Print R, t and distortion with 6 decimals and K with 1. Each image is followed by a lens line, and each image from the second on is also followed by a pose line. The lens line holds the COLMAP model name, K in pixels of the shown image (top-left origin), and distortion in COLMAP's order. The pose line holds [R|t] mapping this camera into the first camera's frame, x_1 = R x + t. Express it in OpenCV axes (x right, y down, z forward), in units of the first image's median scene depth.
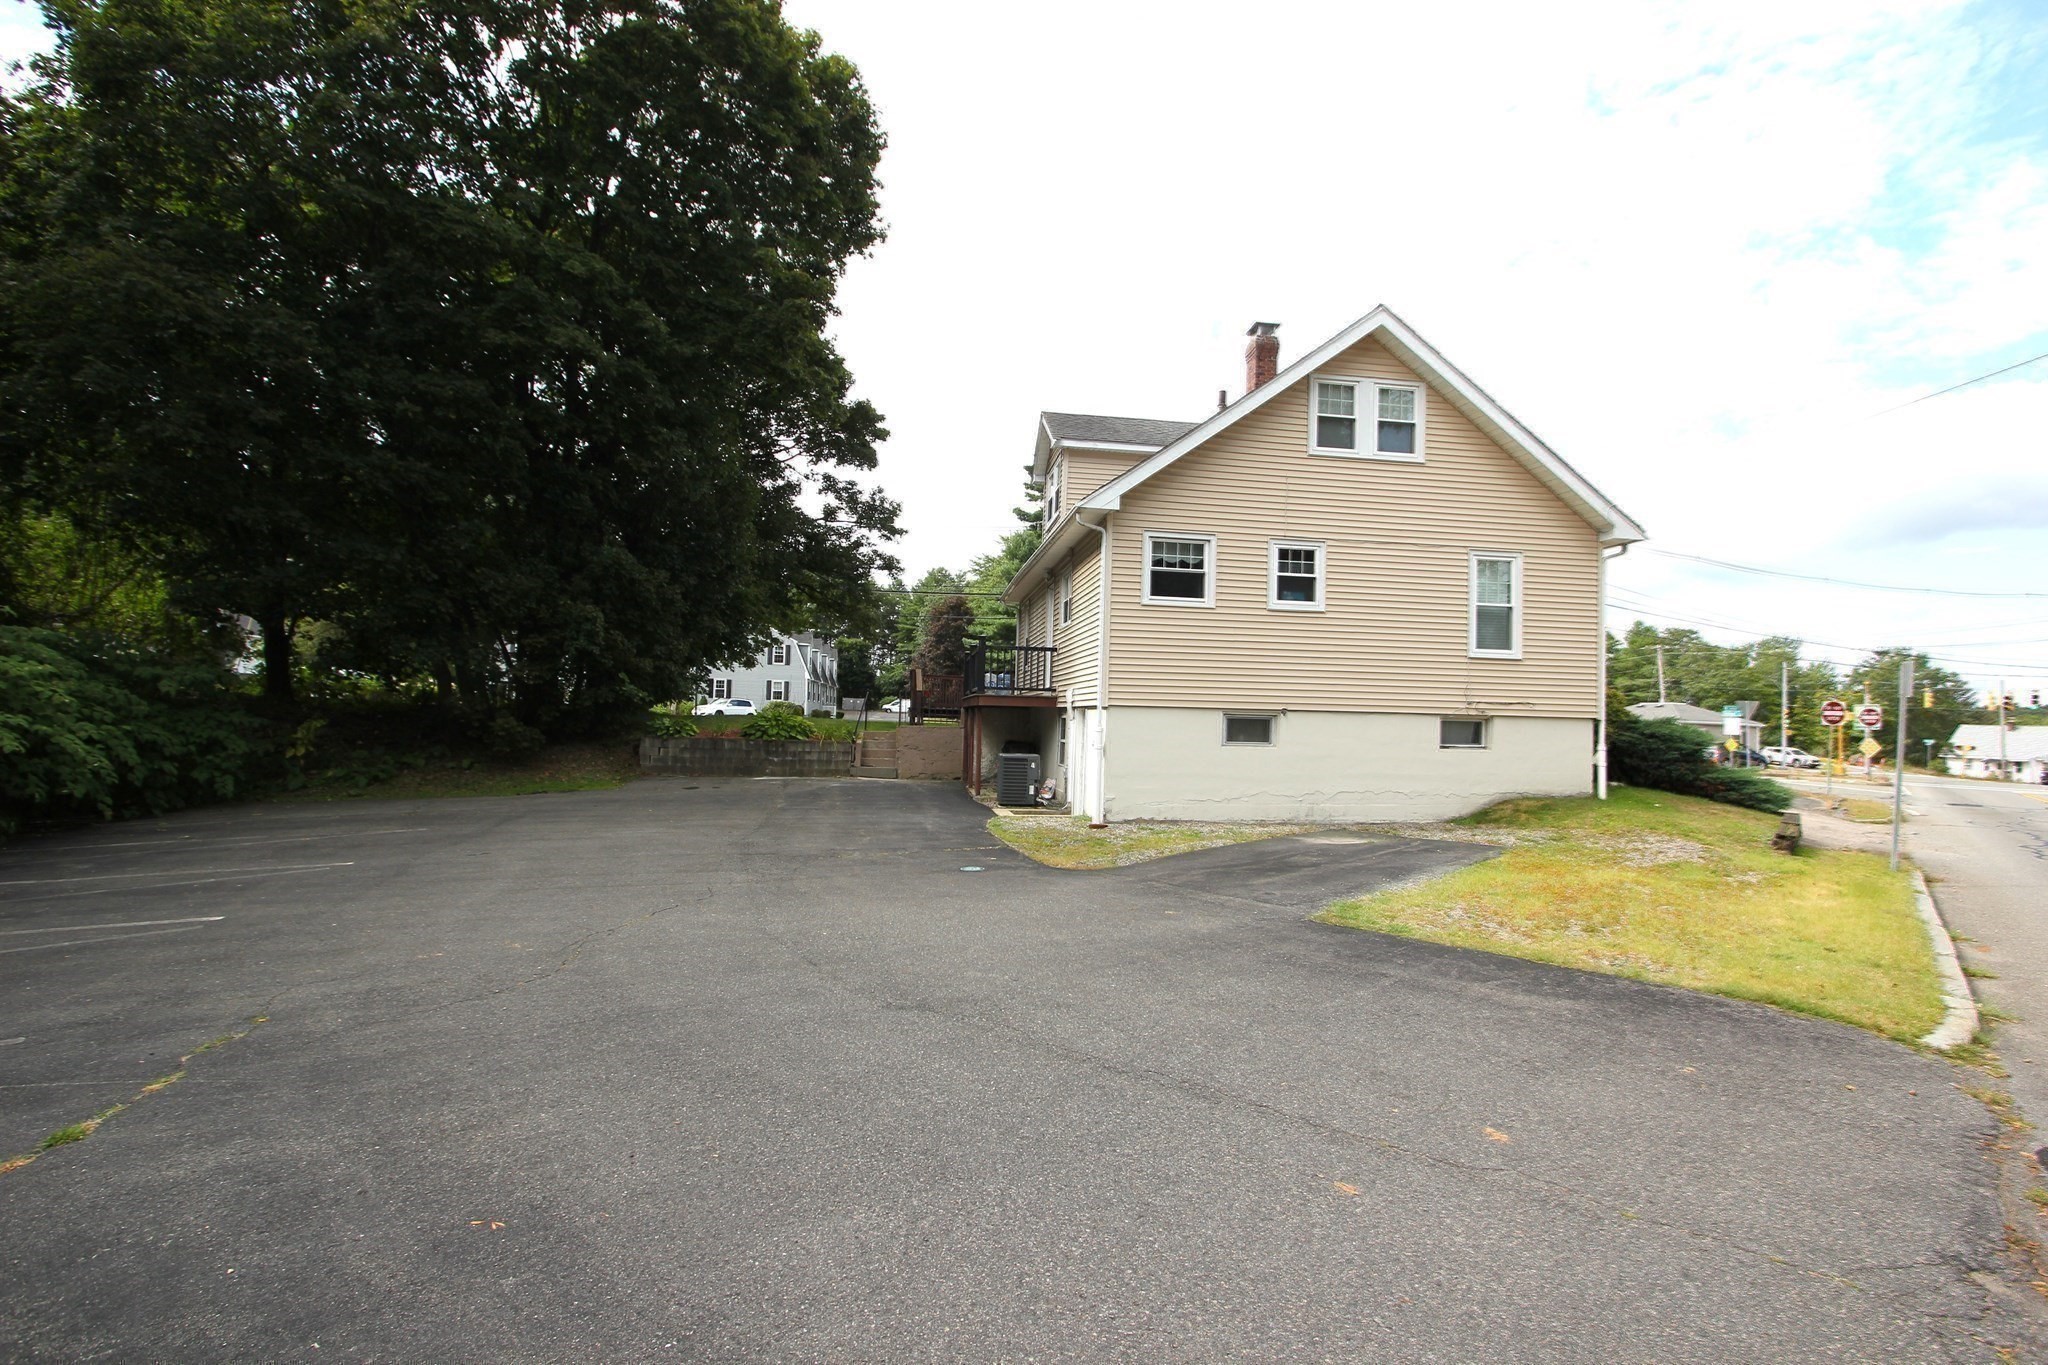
lens RADIAL K [[1041.0, 0, 1017.9], [0, 1041.0, 705.9], [0, 0, 1]] dist [0.002397, 0.000740]
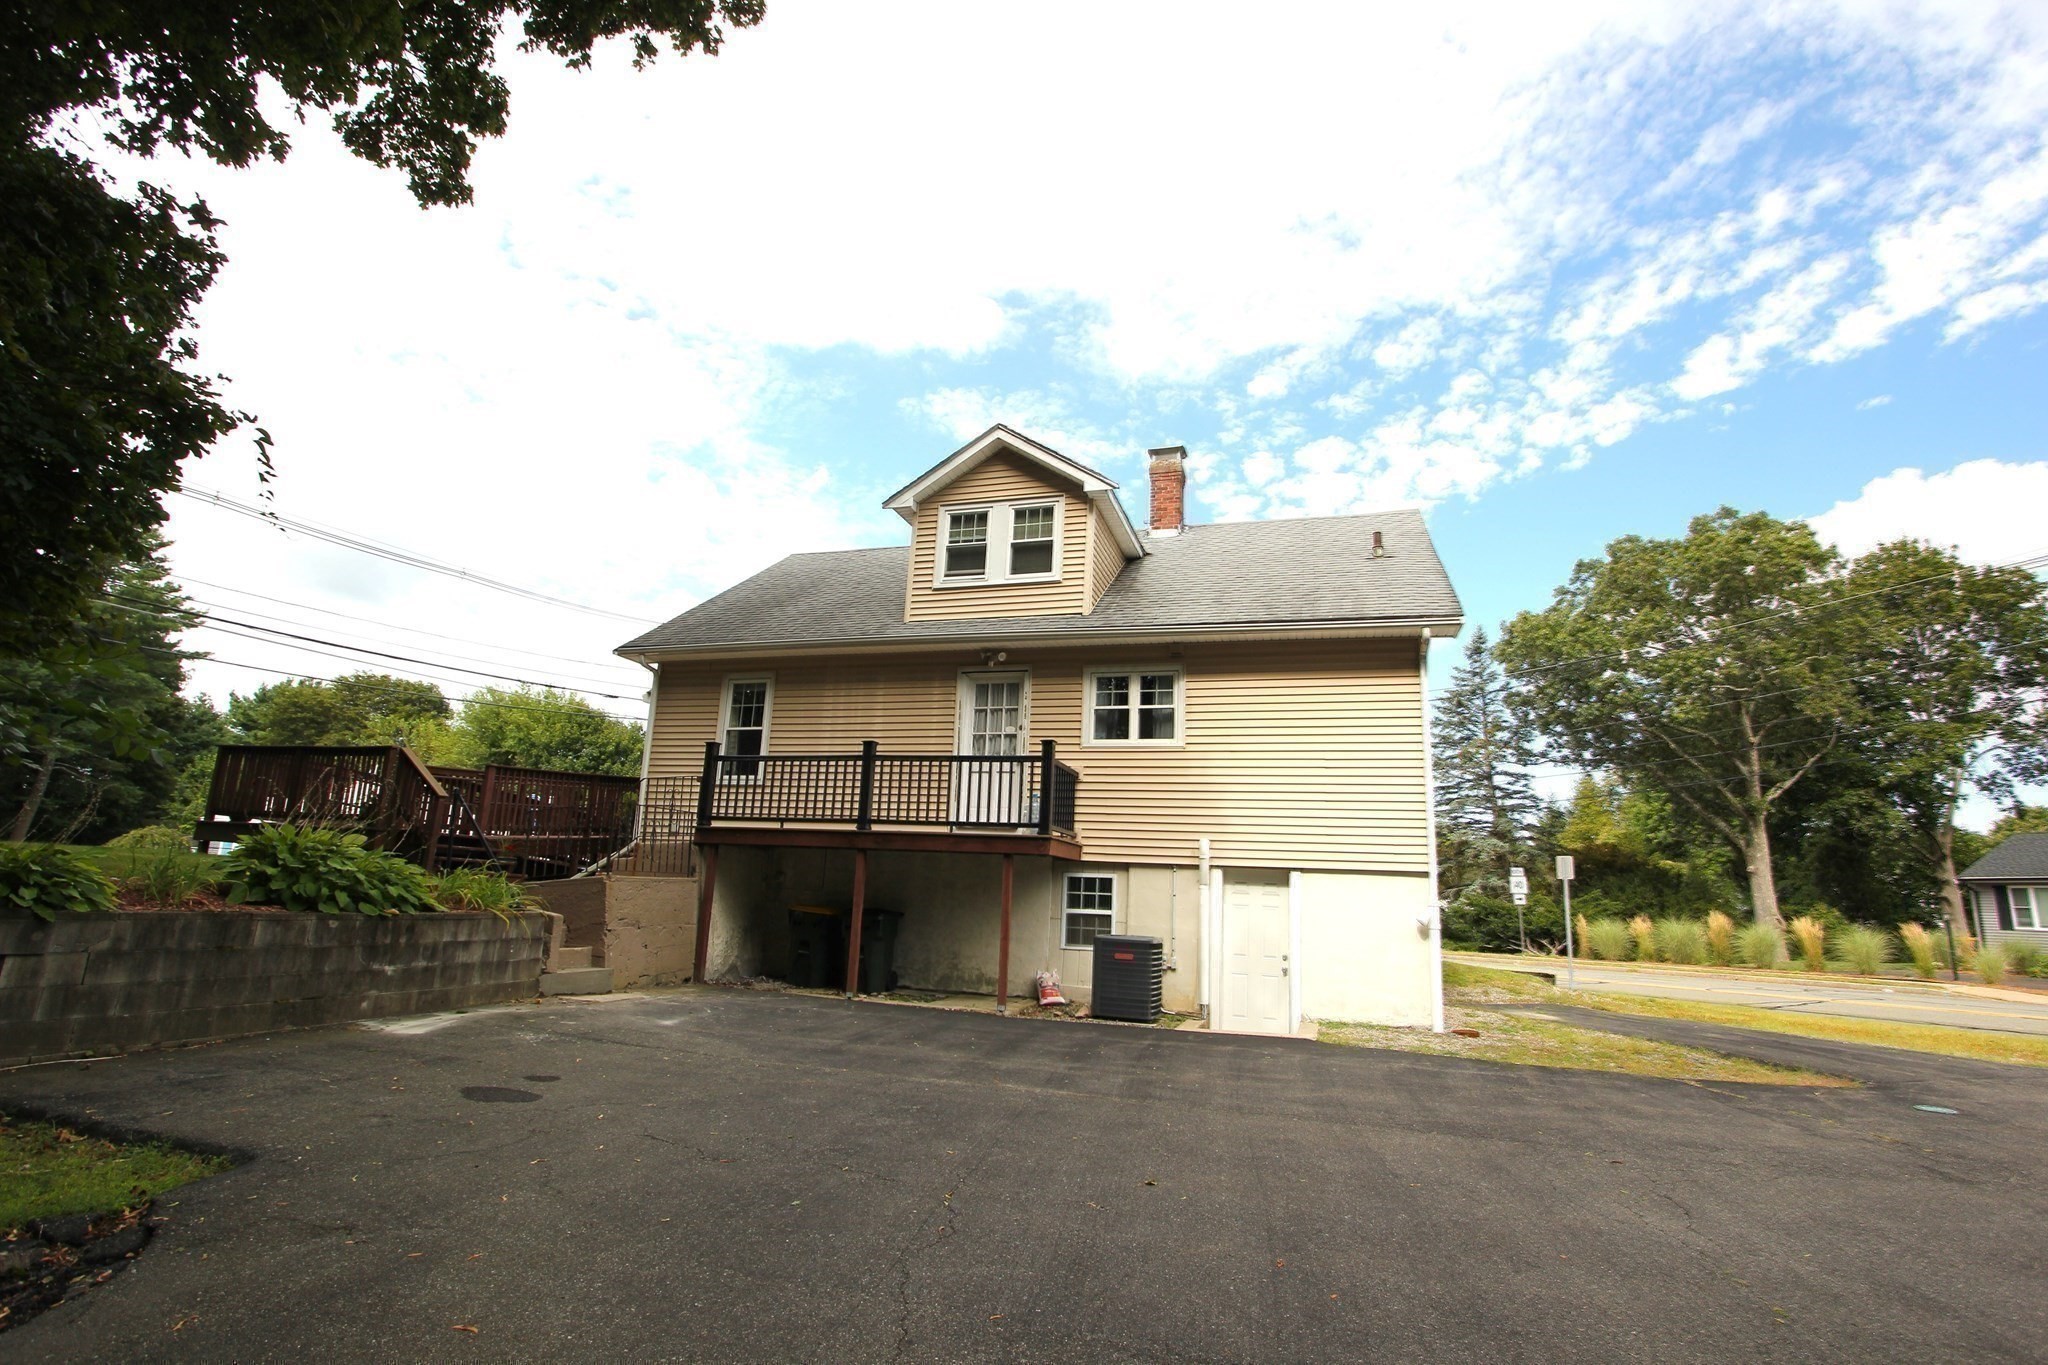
lens RADIAL K [[1041.0, 0, 1017.9], [0, 1041.0, 705.9], [0, 0, 1]] dist [0.002397, 0.000740]
pose [[0.349368, 0.158674, 0.923452, -0.499695], [-0.033681, 0.987047, -0.156859, 0.011182], [-0.936380, 0.023699, 0.350187, 0.672011]]
